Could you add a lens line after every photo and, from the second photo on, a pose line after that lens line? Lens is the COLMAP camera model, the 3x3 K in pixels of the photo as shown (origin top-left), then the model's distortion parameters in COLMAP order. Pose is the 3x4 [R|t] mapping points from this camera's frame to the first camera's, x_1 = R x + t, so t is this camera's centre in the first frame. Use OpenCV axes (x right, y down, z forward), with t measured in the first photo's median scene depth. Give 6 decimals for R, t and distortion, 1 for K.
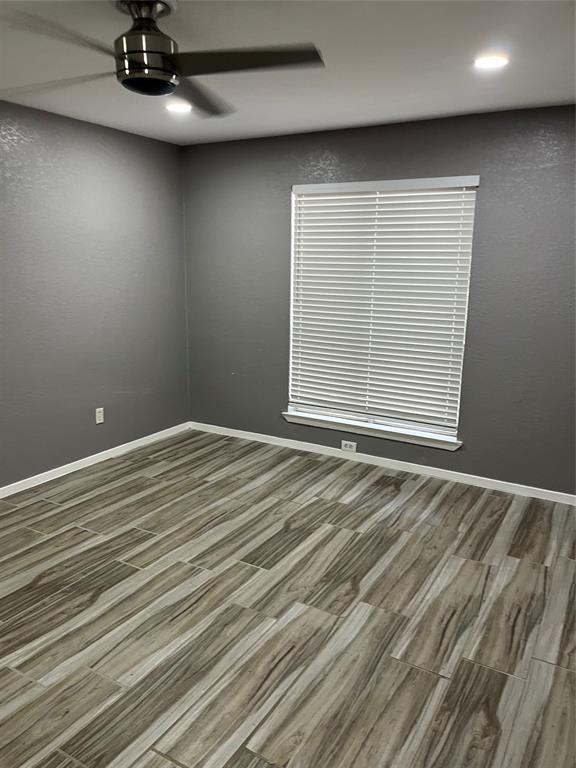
lens RADIAL K [[579.0, 0, 284.8], [0, 579.0, 382.7], [0, 0, 1]] dist [0.078572, -0.114013]
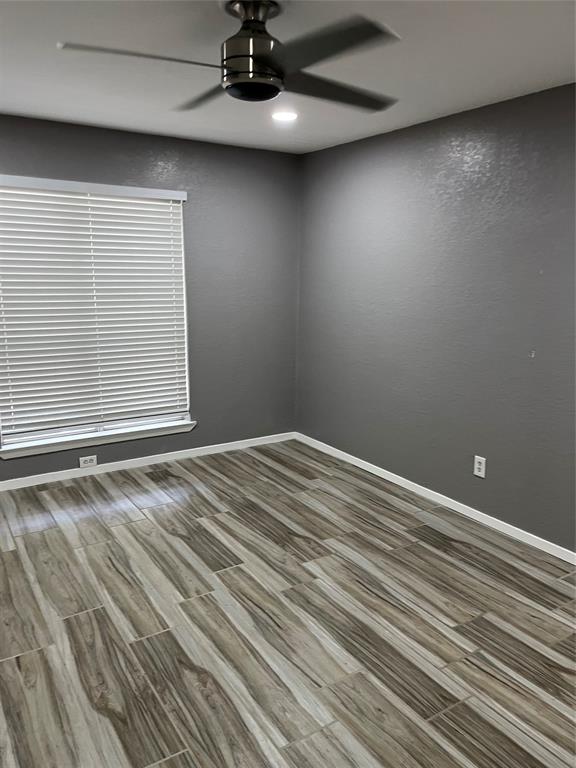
lens RADIAL K [[579.0, 0, 284.8], [0, 579.0, 382.7], [0, 0, 1]] dist [0.078572, -0.114013]
pose [[0.449172, -0.182426, 0.874623, -0.787452], [0.177637, 0.977624, 0.112682, -0.092578], [-0.875608, 0.104752, 0.471527, 0.378547]]
